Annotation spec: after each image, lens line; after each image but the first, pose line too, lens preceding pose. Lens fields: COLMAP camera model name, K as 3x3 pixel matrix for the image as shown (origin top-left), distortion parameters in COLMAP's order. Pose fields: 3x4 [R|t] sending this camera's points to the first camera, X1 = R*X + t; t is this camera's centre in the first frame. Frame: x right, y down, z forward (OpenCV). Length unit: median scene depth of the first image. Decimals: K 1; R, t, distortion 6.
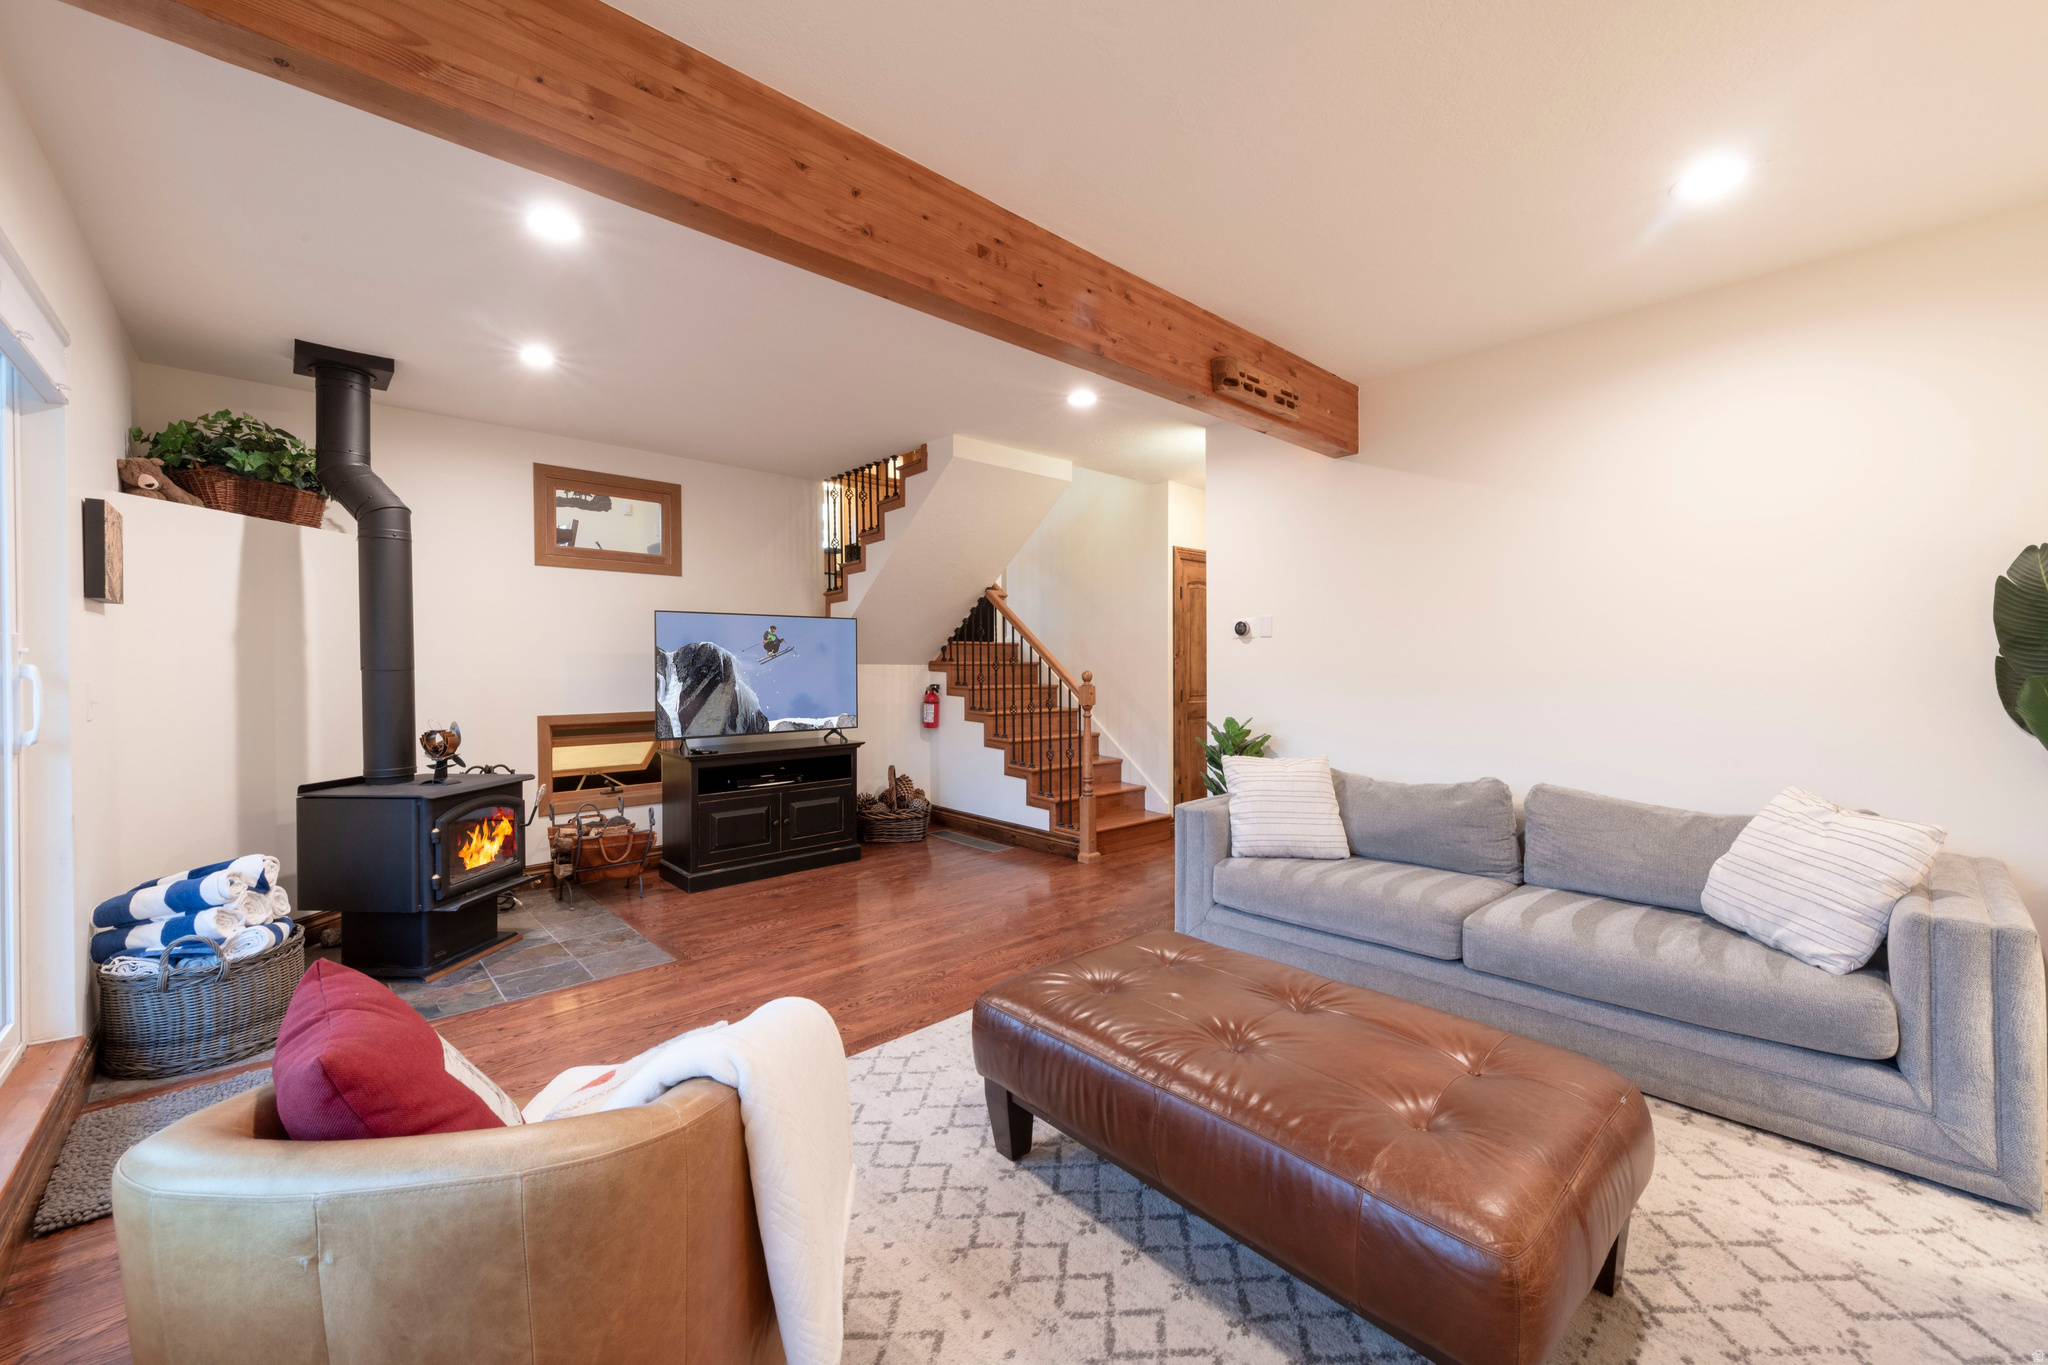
lens RADIAL K [[803.8, 0, 1027.9], [0, 803.8, 671.9], [0, 0, 1]] dist [0.007906, -0.001473]
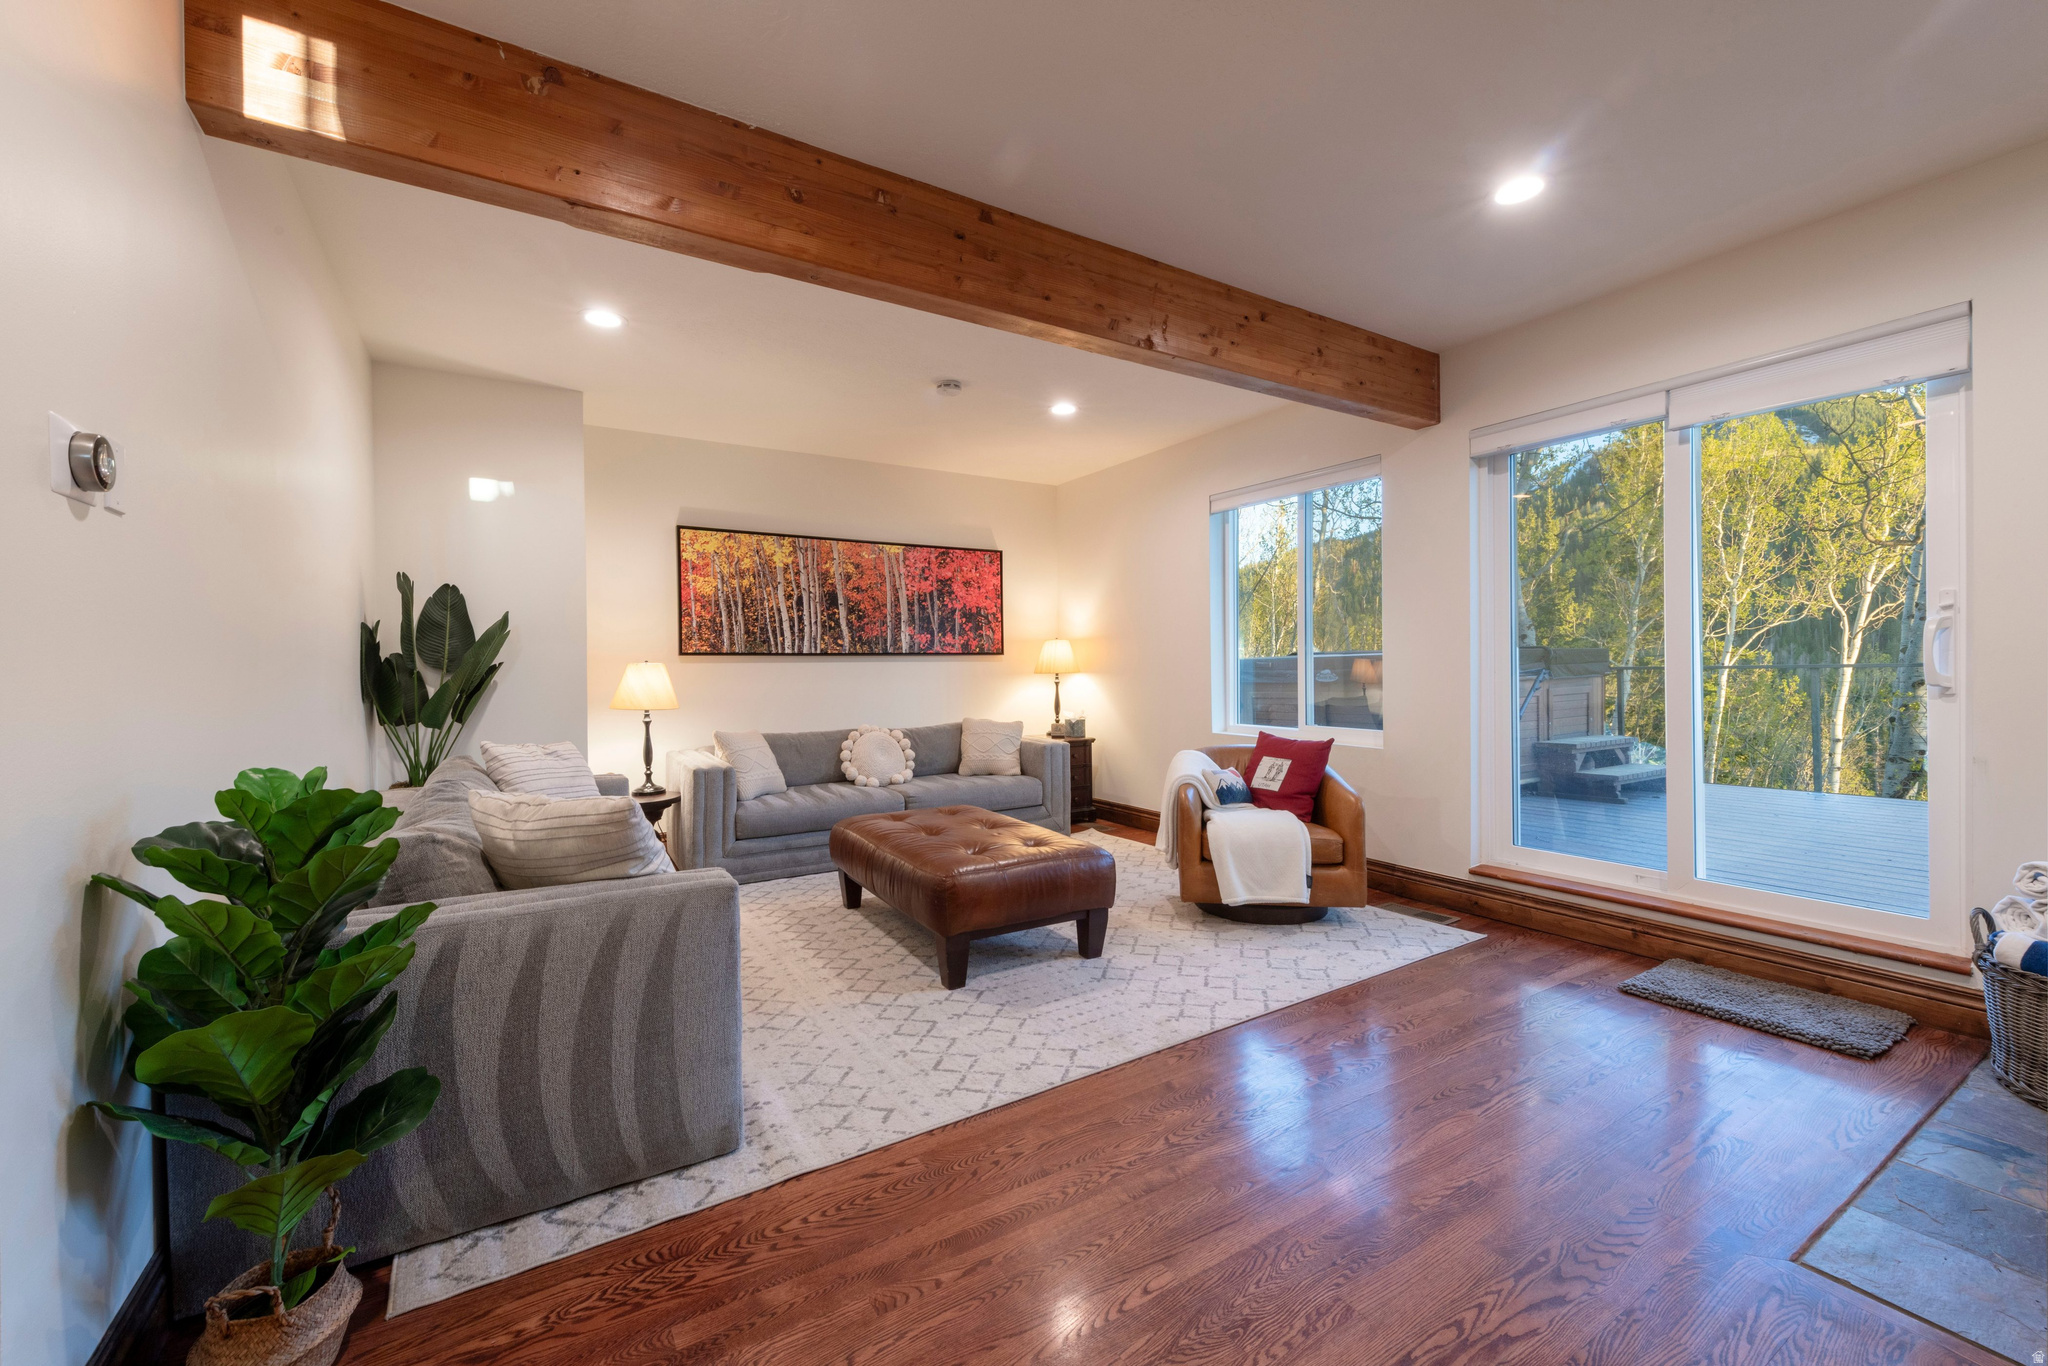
lens RADIAL K [[803.8, 0, 1025.7], [0, 803.8, 676.9], [0, 0, 1]] dist [0.007906, -0.001473]
pose [[-0.982554, 0.007155, 0.185839, -0.106587], [0.010802, 0.999768, 0.018624, 0.019836], [-0.185662, 0.020307, -0.982404, 1.483224]]
